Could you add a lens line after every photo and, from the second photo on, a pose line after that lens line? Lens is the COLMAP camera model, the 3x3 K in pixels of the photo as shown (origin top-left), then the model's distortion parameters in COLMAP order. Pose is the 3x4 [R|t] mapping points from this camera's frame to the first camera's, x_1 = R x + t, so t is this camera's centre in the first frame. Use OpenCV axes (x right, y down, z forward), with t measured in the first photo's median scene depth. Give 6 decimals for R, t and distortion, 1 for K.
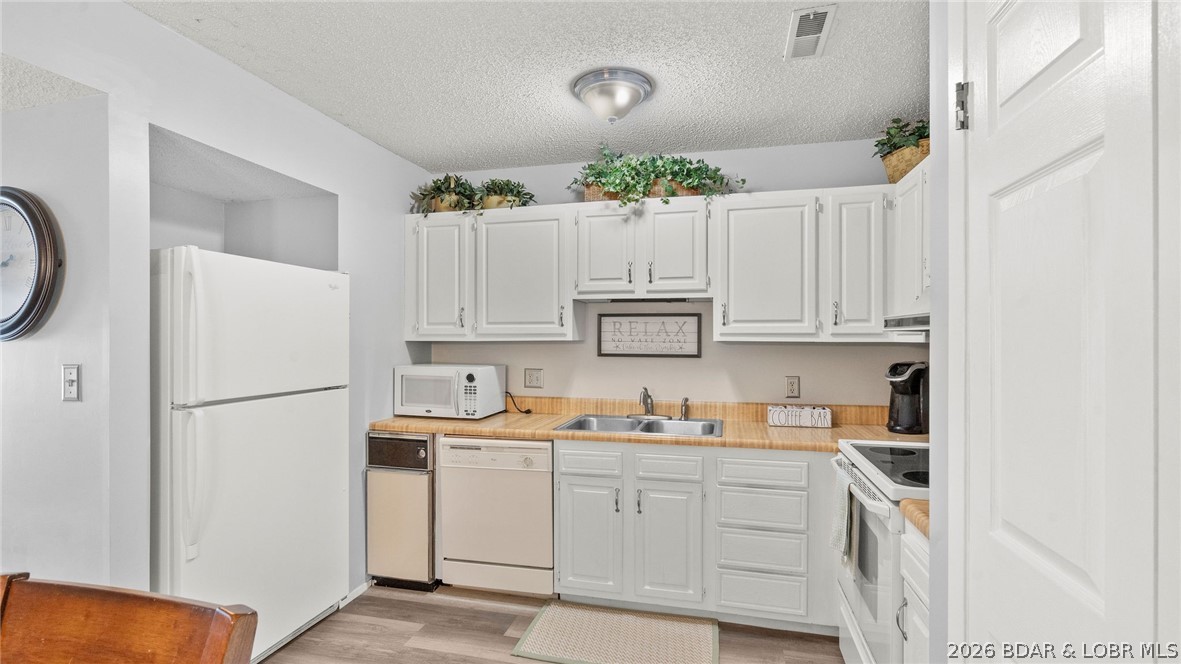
lens RADIAL K [[534.4, 0, 590.1], [0, 534.4, 338.1], [0, 0, 1]] dist [-0.002217, 0.000580]
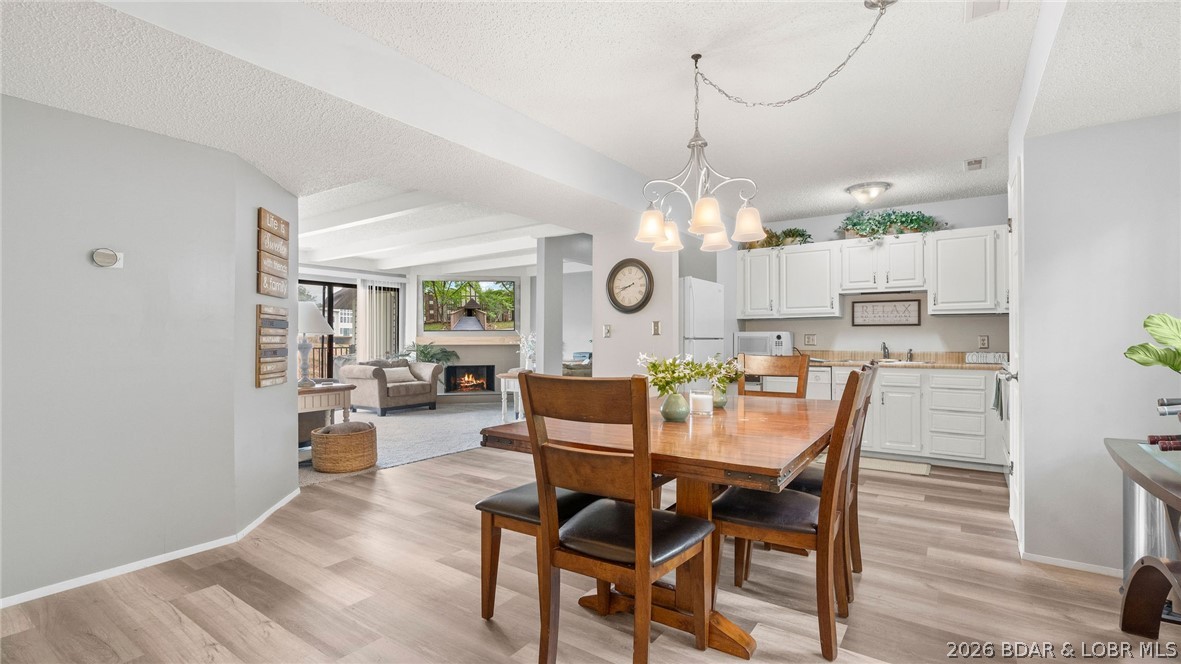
lens RADIAL K [[524.7, 0, 602.5], [0, 524.7, 334.8], [0, 0, 1]] dist [-0.000631, 0.000889]
pose [[0.937874, -0.004145, -0.346952, -0.170870], [0.001900, 0.999975, -0.006809, 0.079942], [0.346972, 0.005727, 0.937858, -0.966129]]
